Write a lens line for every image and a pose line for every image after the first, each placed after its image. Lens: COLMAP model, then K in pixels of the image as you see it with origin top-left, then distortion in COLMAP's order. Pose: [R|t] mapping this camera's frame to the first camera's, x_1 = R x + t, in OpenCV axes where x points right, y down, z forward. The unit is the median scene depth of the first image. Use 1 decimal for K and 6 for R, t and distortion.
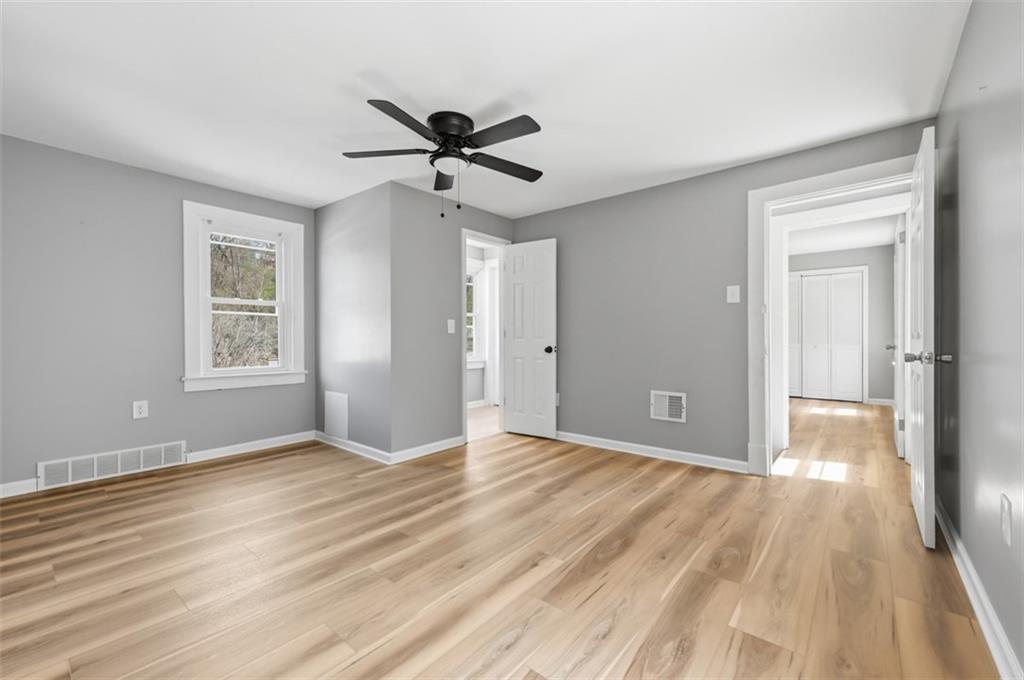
lens RADIAL K [[432.1, 0, 512.1], [0, 432.1, 337.2], [0, 0, 1]] dist [0.000236, 0.000144]
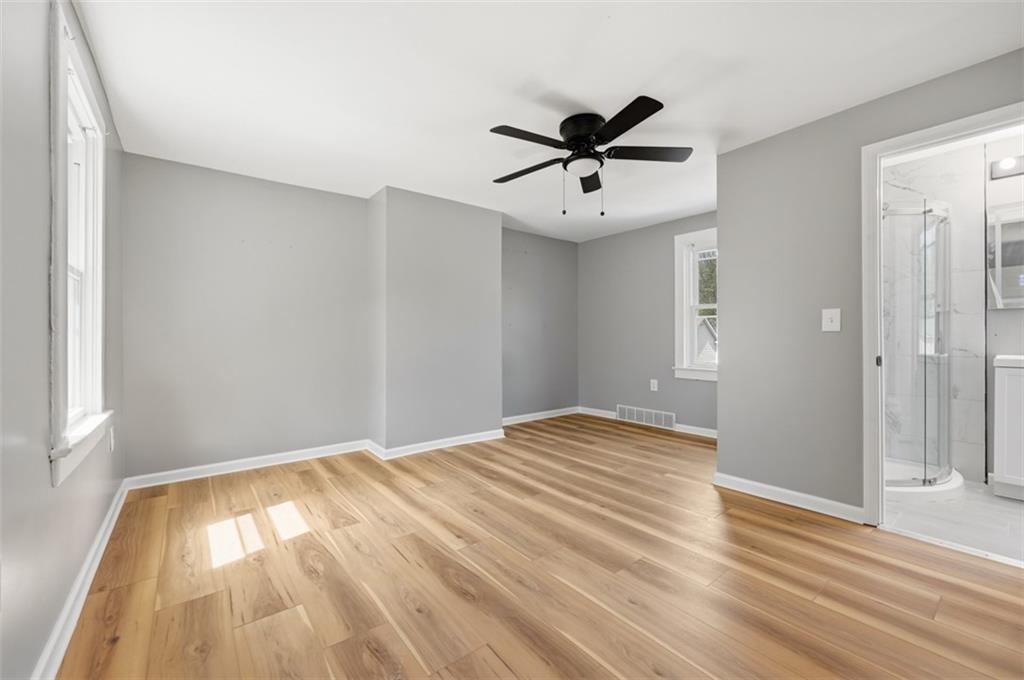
lens RADIAL K [[424.3, 0, 512.0], [0, 424.3, 340.0], [0, 0, 1]] dist [-0.016946, 0.000027]
pose [[-0.230422, 0.009438, -0.973045, 1.056000], [0.005122, 0.999951, 0.008486, -0.008075], [0.973077, -0.003029, -0.230459, 1.325150]]
